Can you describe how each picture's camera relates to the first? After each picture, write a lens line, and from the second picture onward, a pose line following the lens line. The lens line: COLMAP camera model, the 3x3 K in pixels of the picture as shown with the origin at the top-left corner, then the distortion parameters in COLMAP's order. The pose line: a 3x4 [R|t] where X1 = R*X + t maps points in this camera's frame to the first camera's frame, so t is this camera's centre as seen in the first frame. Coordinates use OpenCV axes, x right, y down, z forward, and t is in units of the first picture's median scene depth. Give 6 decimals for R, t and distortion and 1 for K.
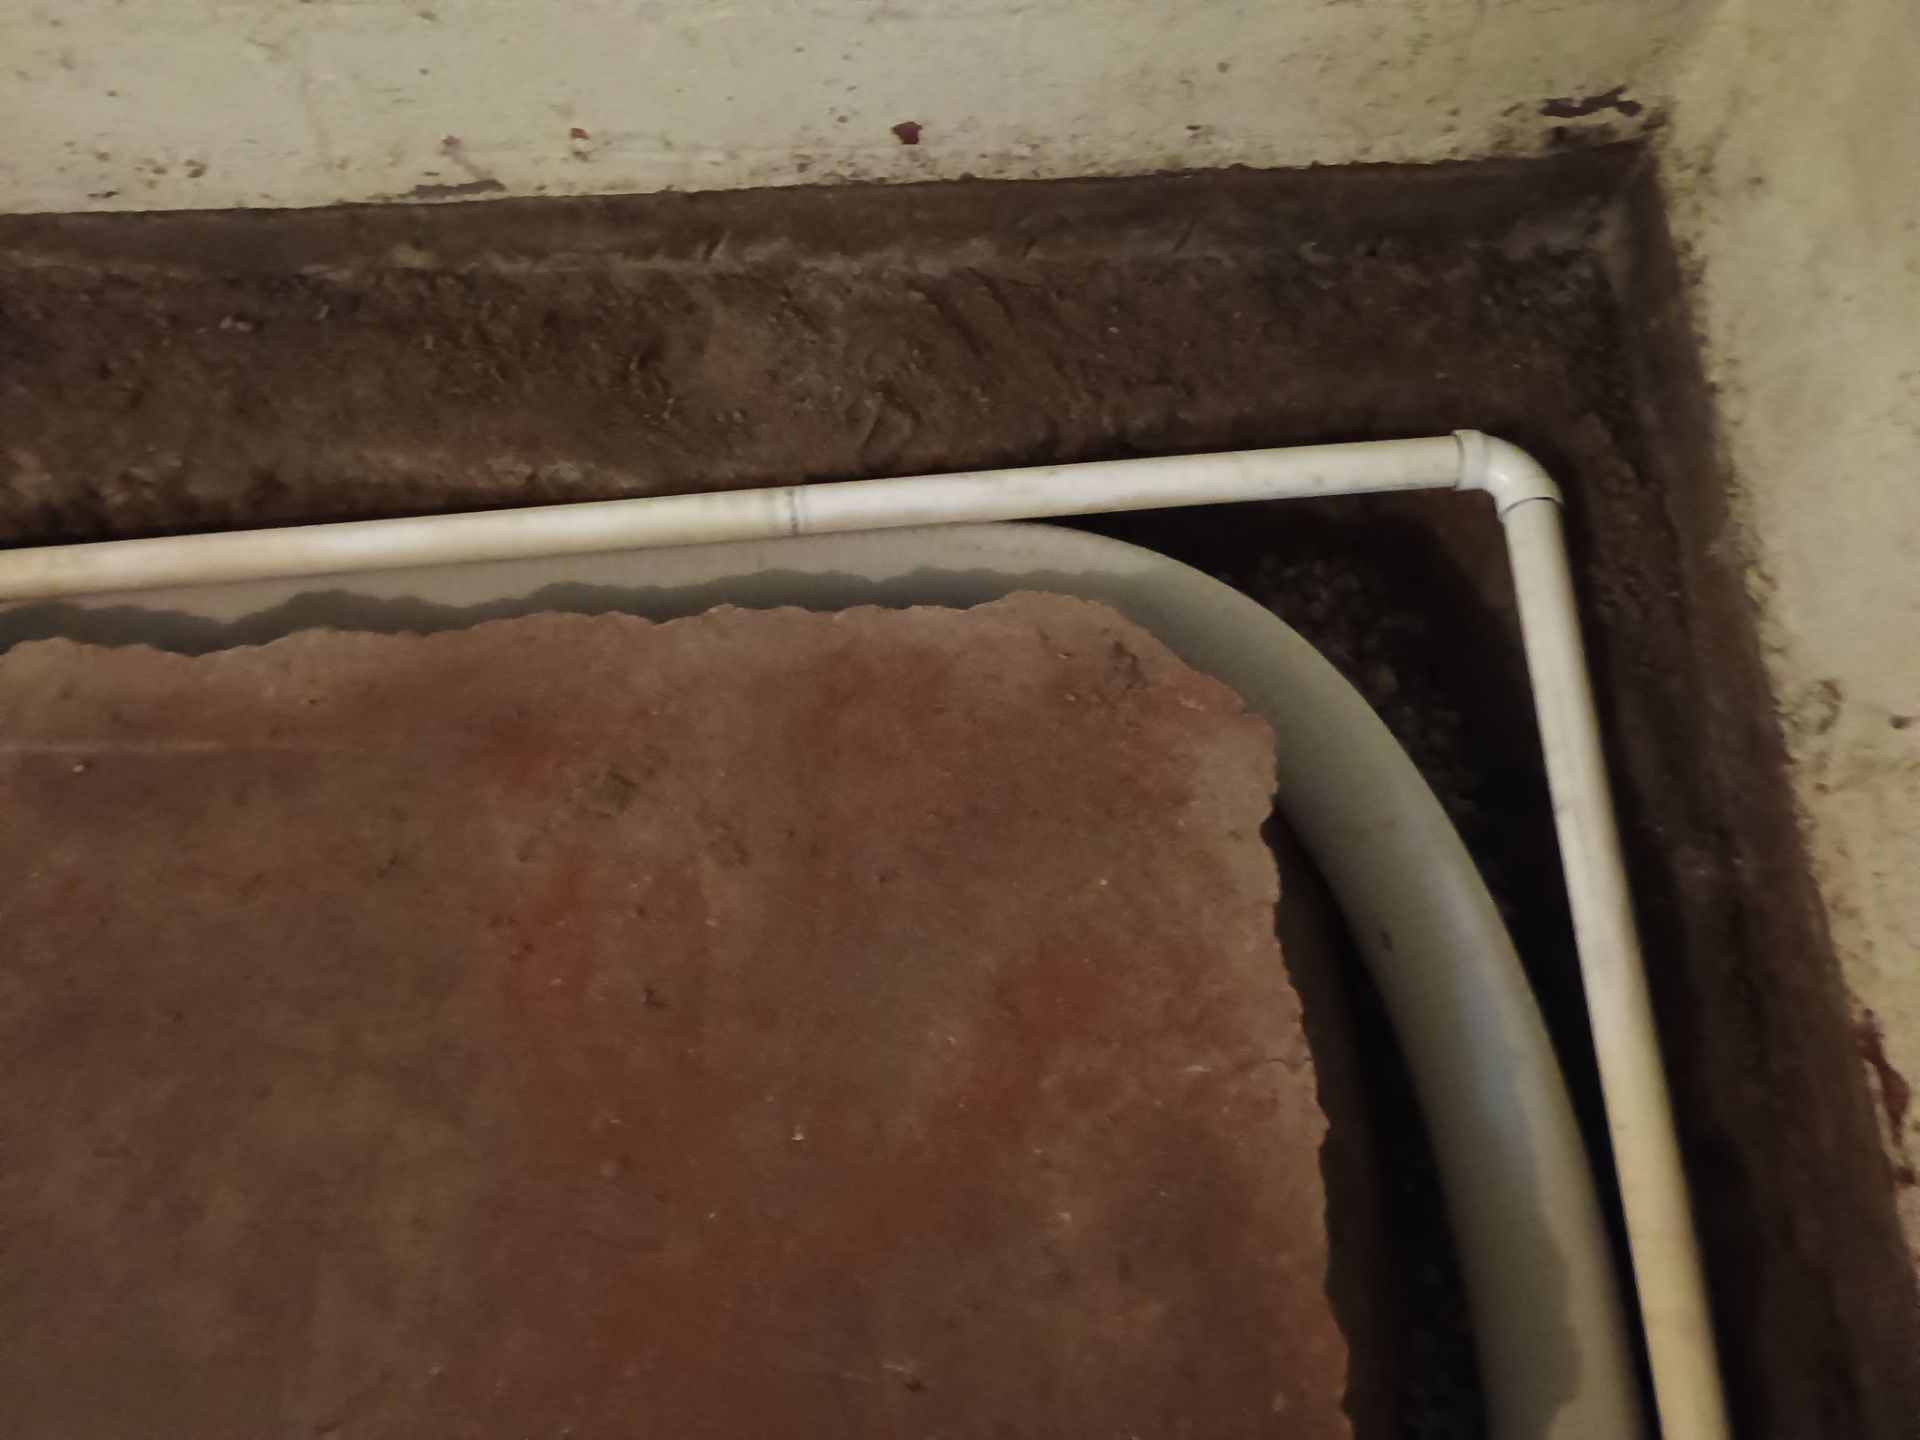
lens RADIAL K [[1619.8, 0, 1009.7], [0, 1619.8, 784.3], [0, 0, 1]] dist [0.082115, -0.122765]
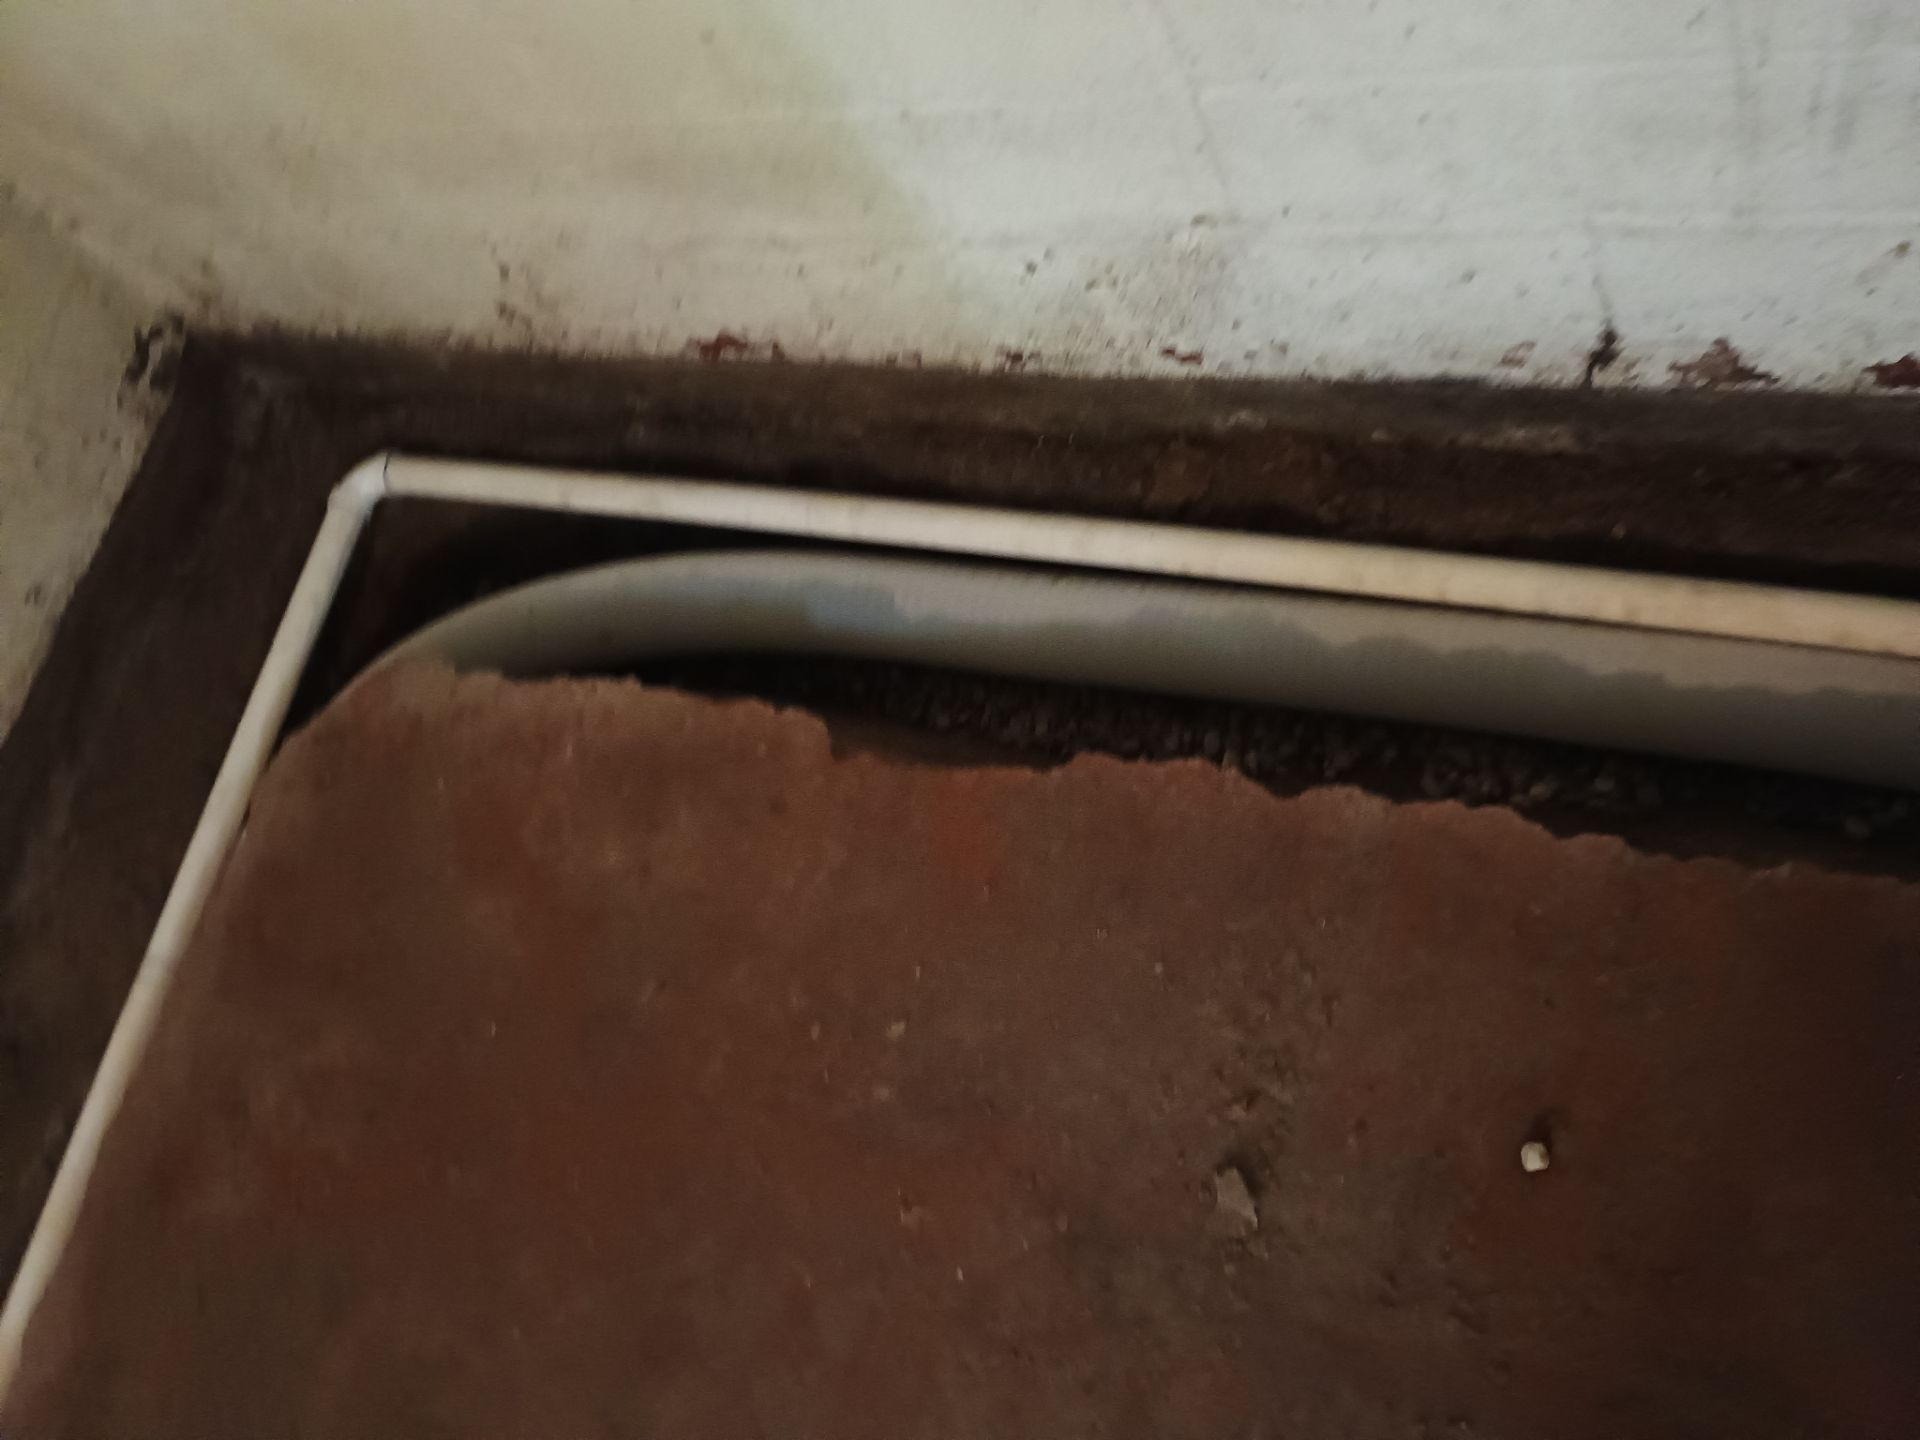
lens RADIAL K [[1619.8, 0, 1009.7], [0, 1619.8, 784.3], [0, 0, 1]] dist [0.082115, -0.122765]
pose [[0.314171, -0.913786, 0.257473, -0.131508], [0.949354, 0.301012, -0.090103, 0.573587], [0.004832, 0.272741, 0.962075, -0.303742]]
